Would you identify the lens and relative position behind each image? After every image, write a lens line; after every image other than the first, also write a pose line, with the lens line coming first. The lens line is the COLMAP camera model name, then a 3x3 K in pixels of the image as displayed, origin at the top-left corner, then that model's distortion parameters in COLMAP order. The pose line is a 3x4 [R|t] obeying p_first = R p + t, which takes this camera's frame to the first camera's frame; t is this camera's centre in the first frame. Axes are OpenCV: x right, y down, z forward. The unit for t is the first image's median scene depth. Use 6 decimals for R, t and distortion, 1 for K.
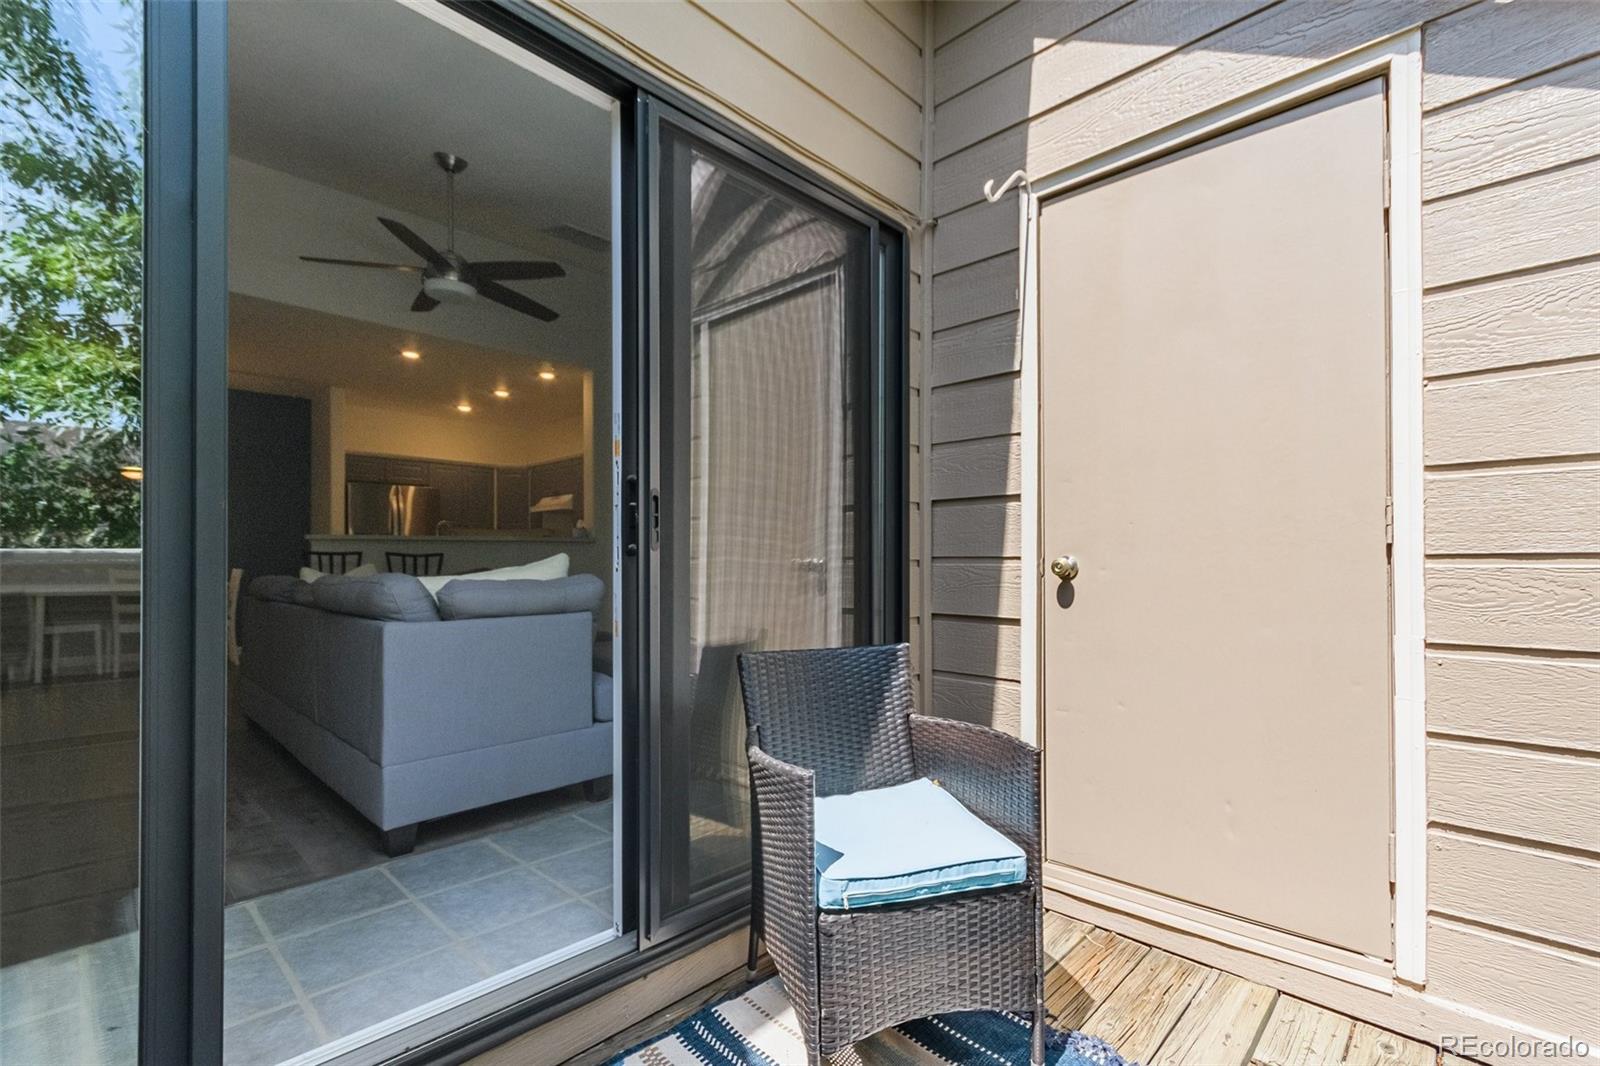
lens RADIAL K [[700.7, 0, 776.4], [0, 700.7, 548.2], [0, 0, 1]] dist [0.004546, 0.000950]
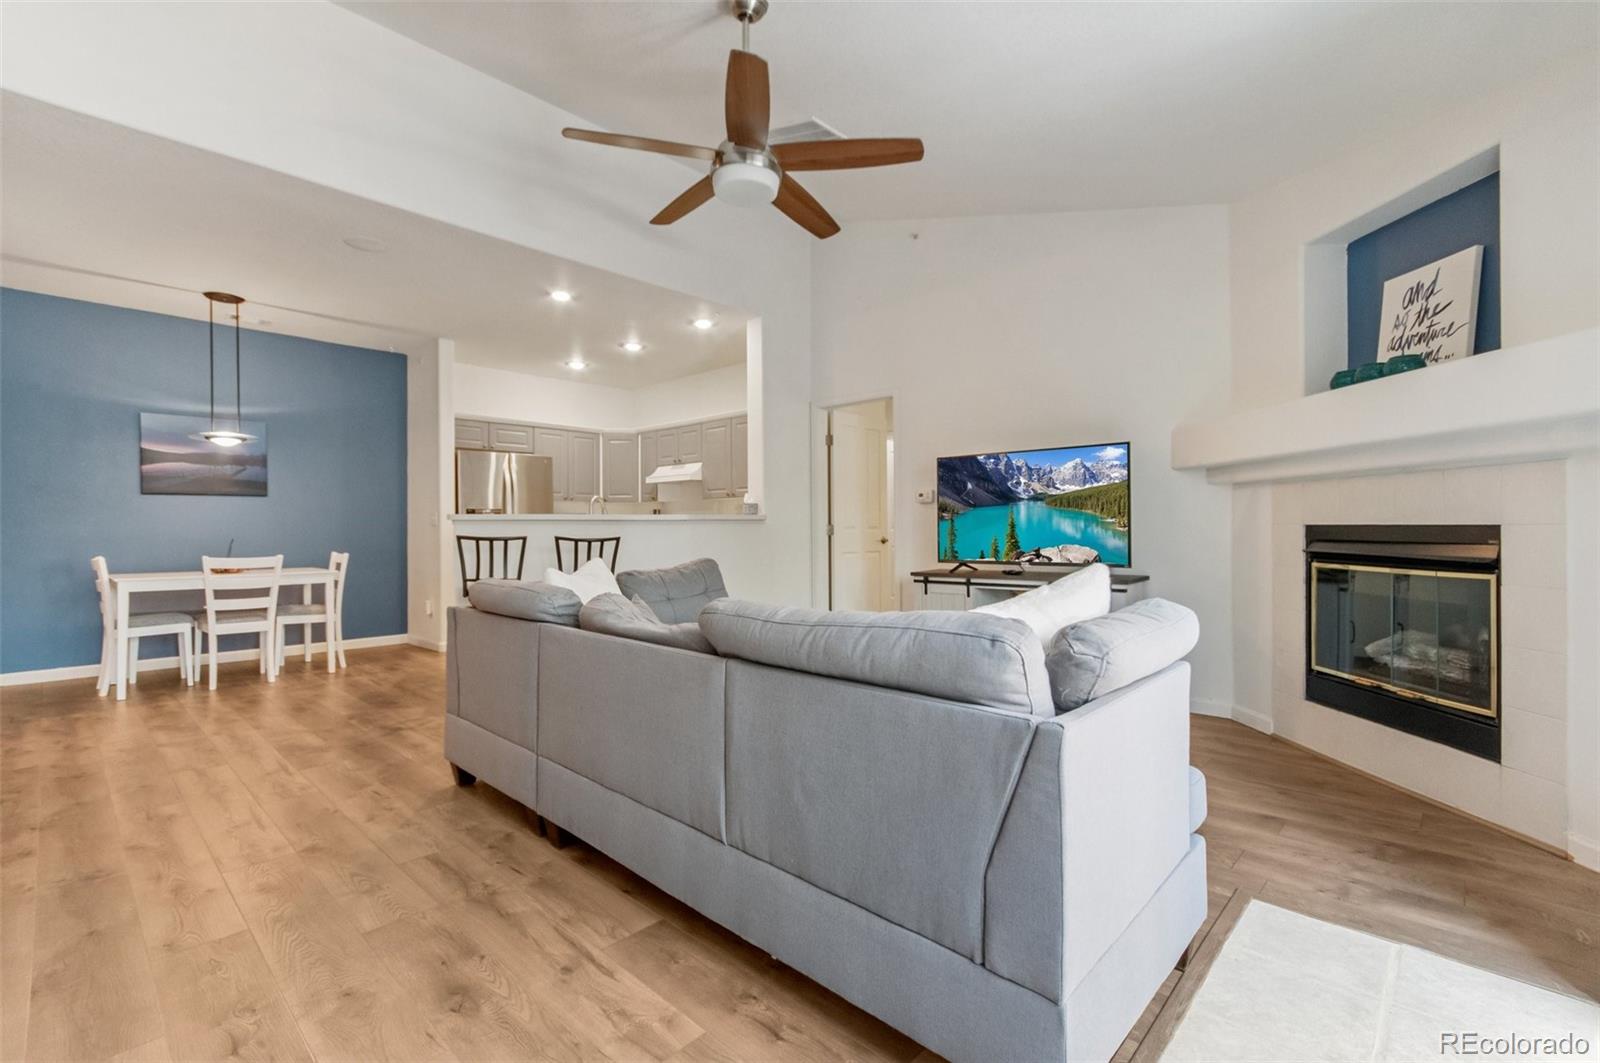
lens RADIAL K [[700.7, 0, 766.3], [0, 700.7, 518.6], [0, 0, 1]] dist [0.004546, 0.000950]
pose [[0.999967, -0.004279, -0.006932, -0.222808], [0.004330, 0.999963, 0.007380, -0.014543], [0.006901, -0.007410, 0.999949, 0.139901]]
